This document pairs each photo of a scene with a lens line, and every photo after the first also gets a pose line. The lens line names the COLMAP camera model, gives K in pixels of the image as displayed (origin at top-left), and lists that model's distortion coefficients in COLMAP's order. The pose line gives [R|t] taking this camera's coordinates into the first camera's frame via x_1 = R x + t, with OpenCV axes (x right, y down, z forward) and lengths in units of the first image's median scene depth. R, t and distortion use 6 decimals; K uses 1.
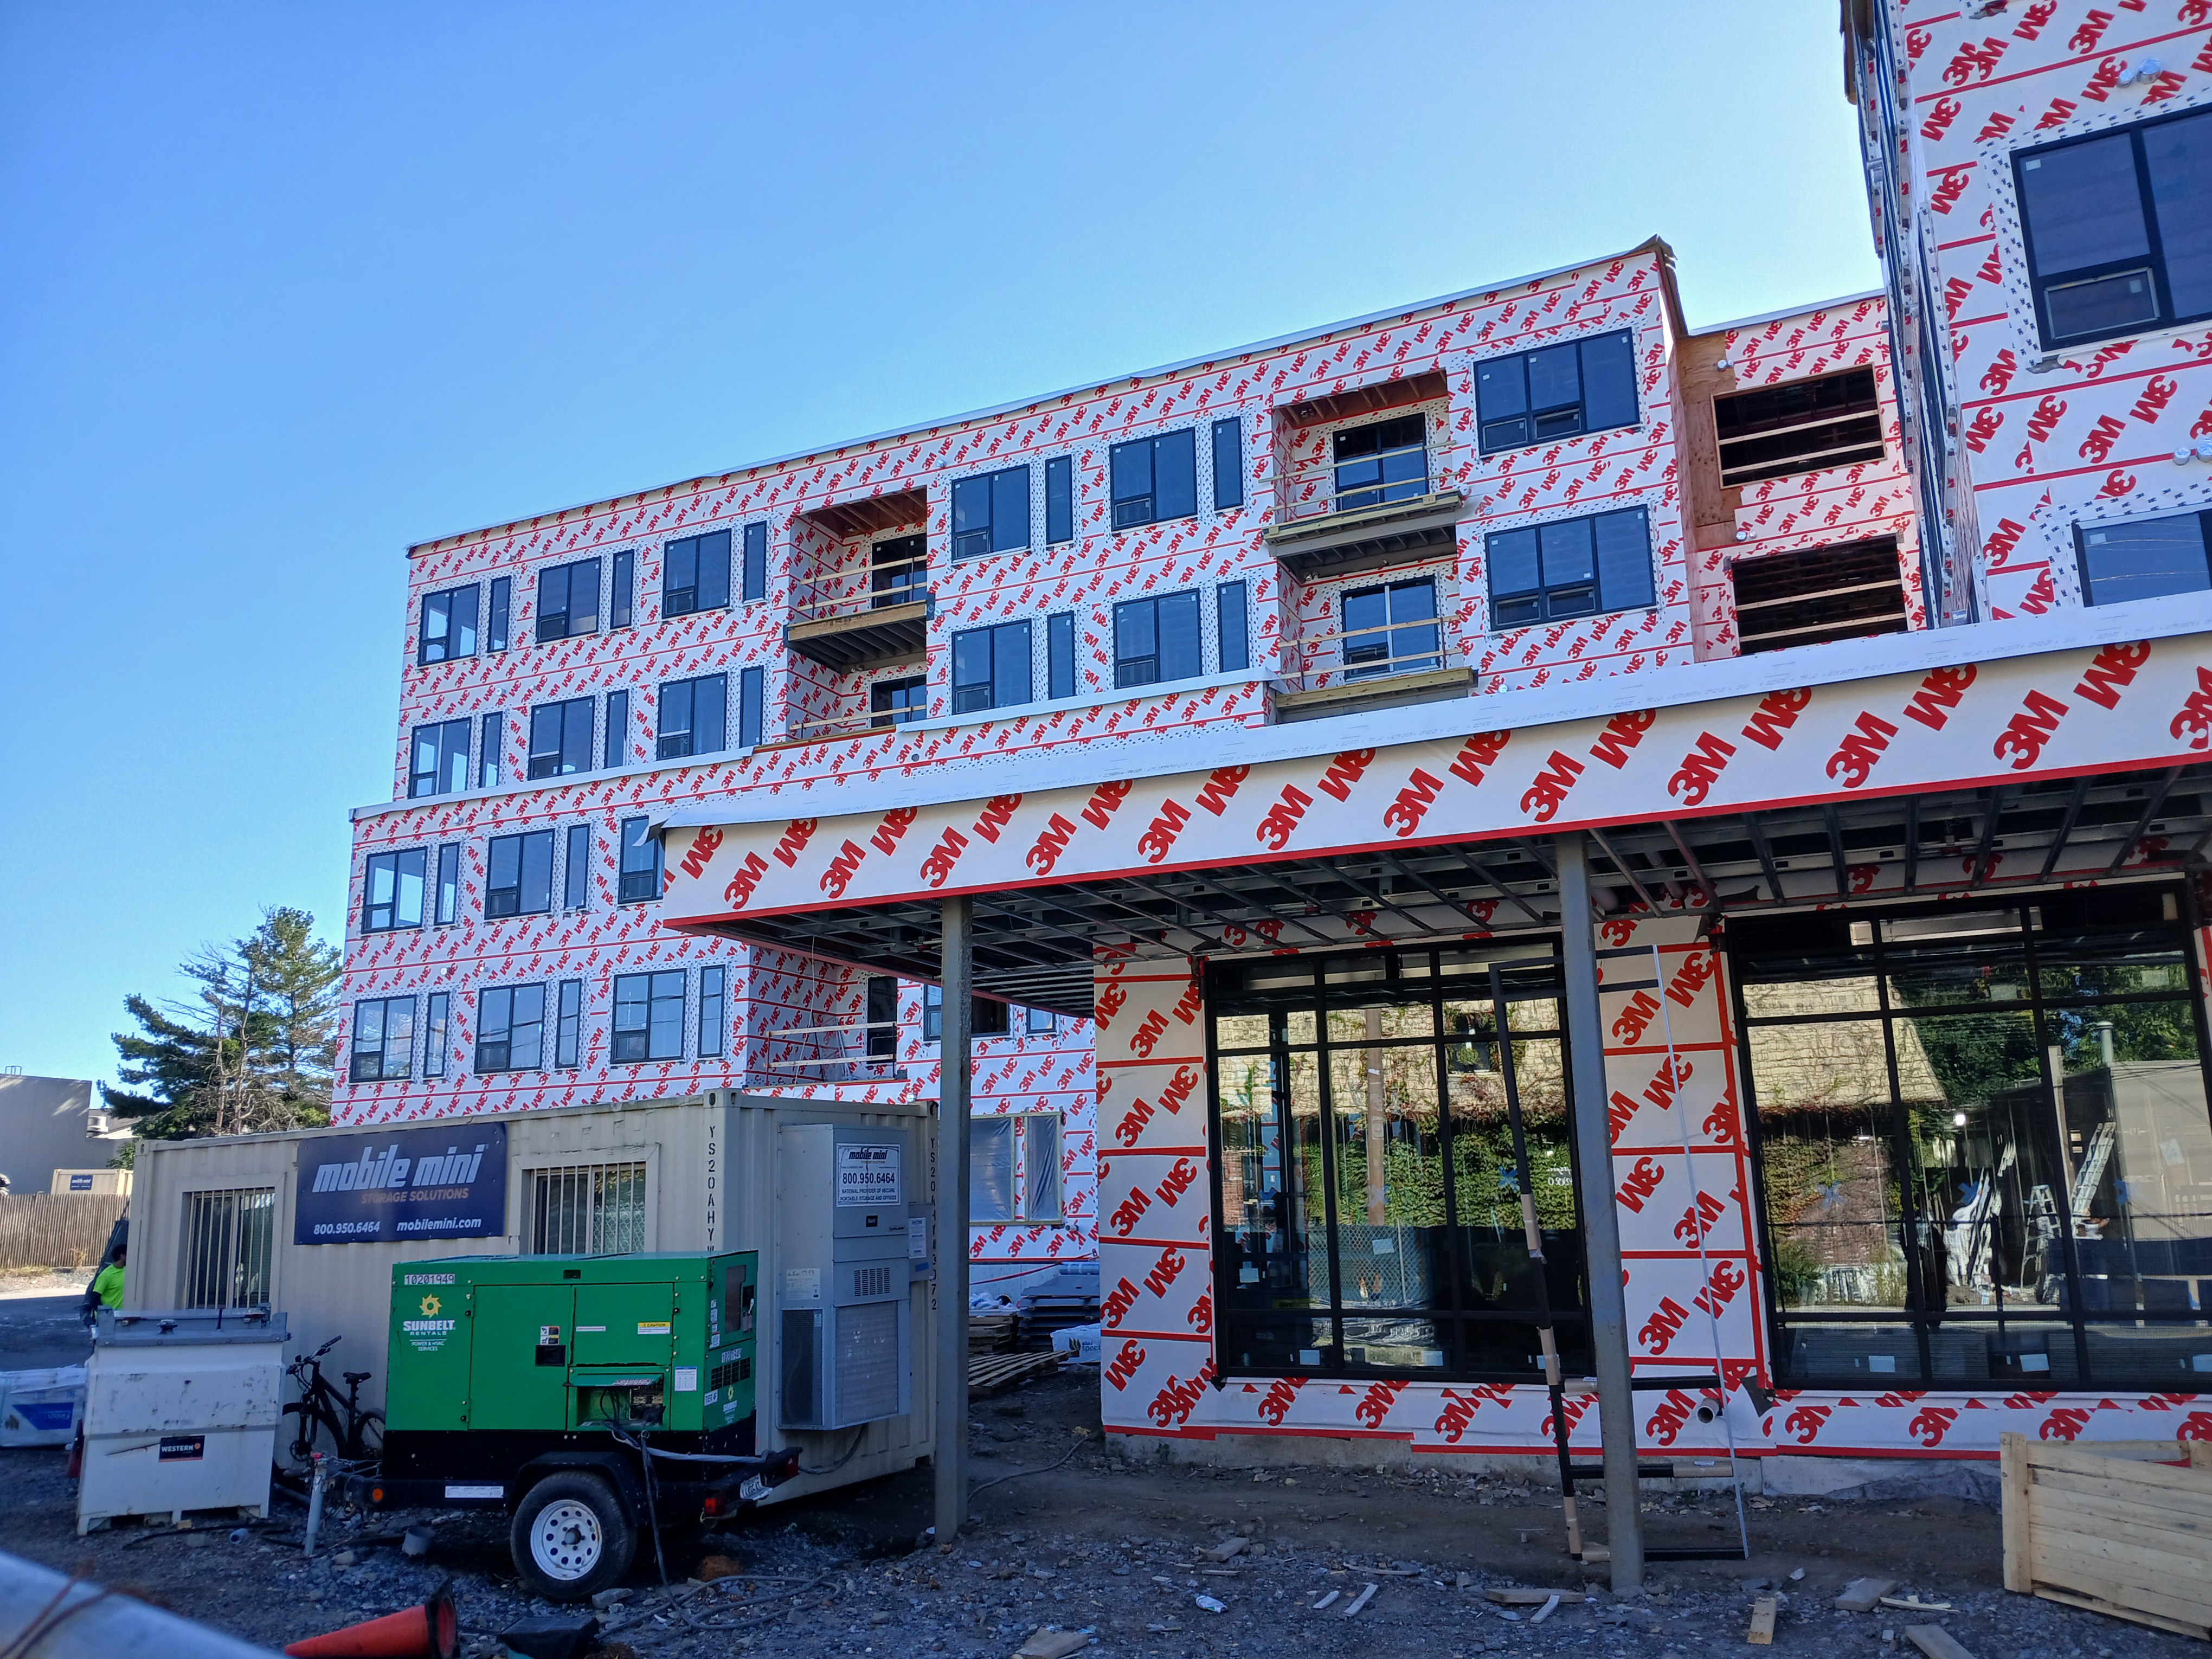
lens RADIAL K [[1699.7, 0, 1110.9], [0, 1699.7, 841.1], [0, 0, 1]] dist [0.002069, -0.010856]
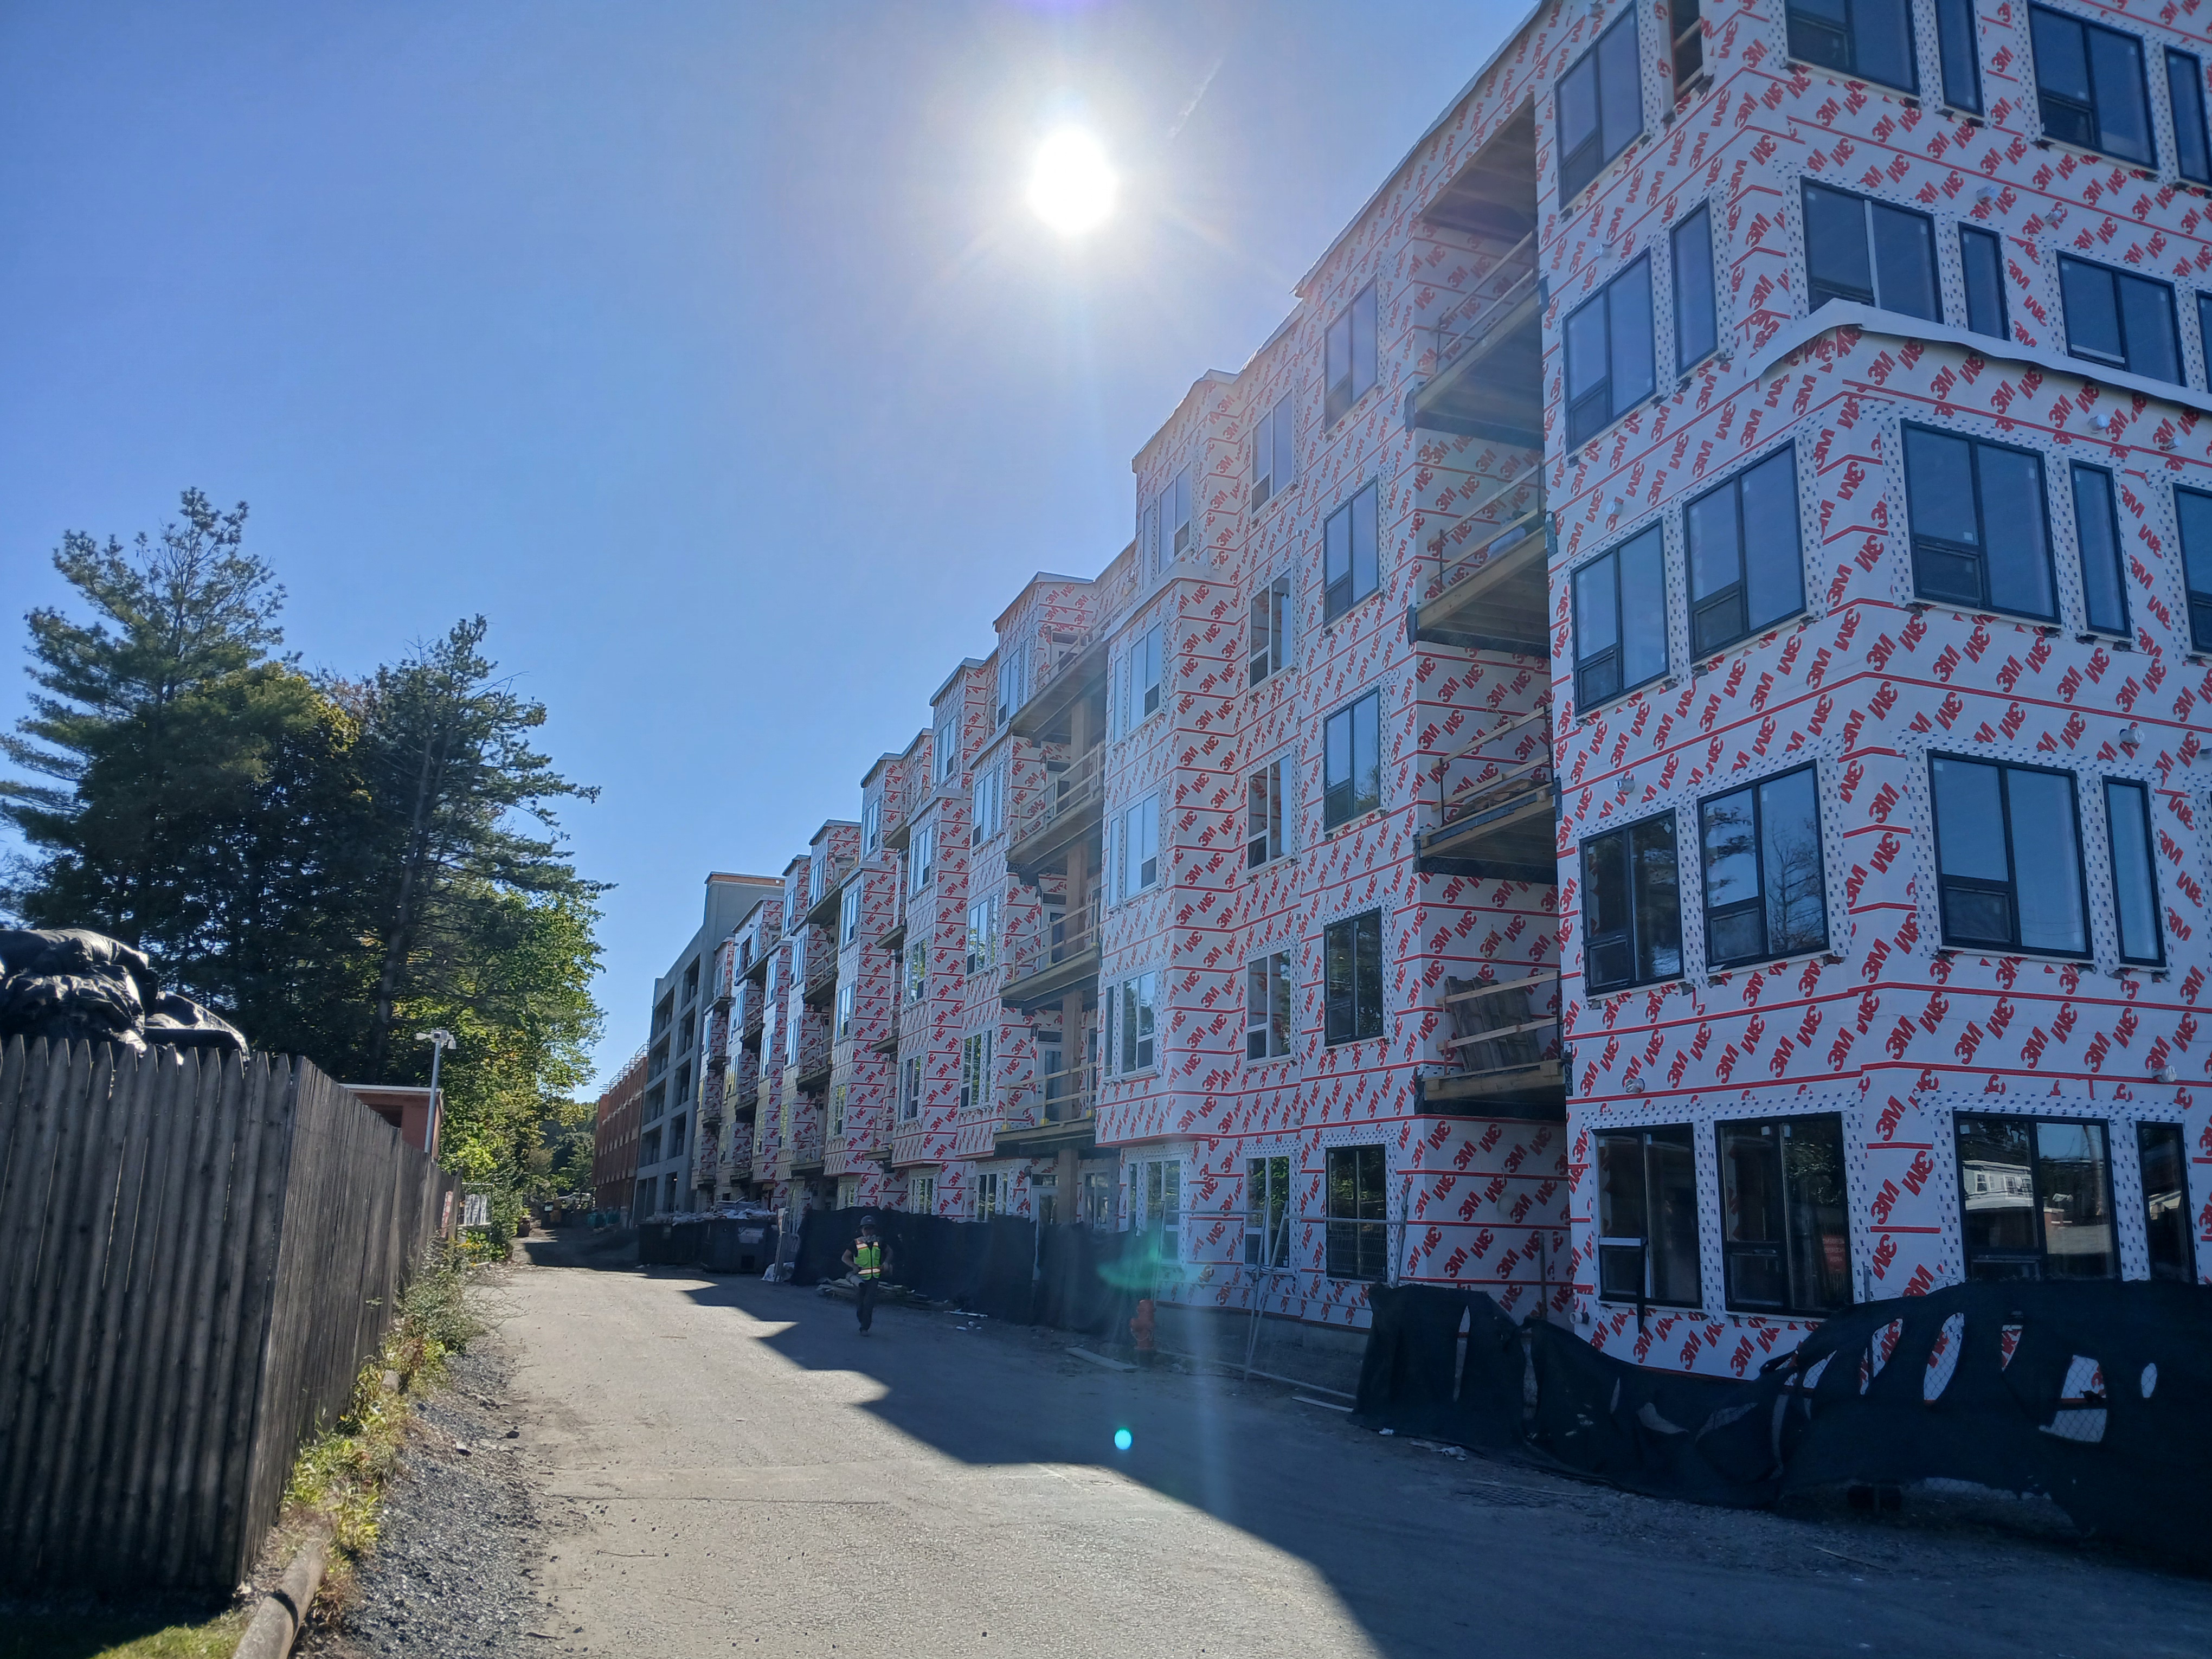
lens RADIAL K [[1699.7, 0, 1183.0], [0, 1699.7, 838.0], [0, 0, 1]] dist [0.002069, -0.010856]
pose [[0.688673, 0.184809, 0.701124, -0.910890], [-0.201803, 0.977619, -0.059471, 0.187620], [-0.696423, -0.100533, 0.710555, 0.880327]]
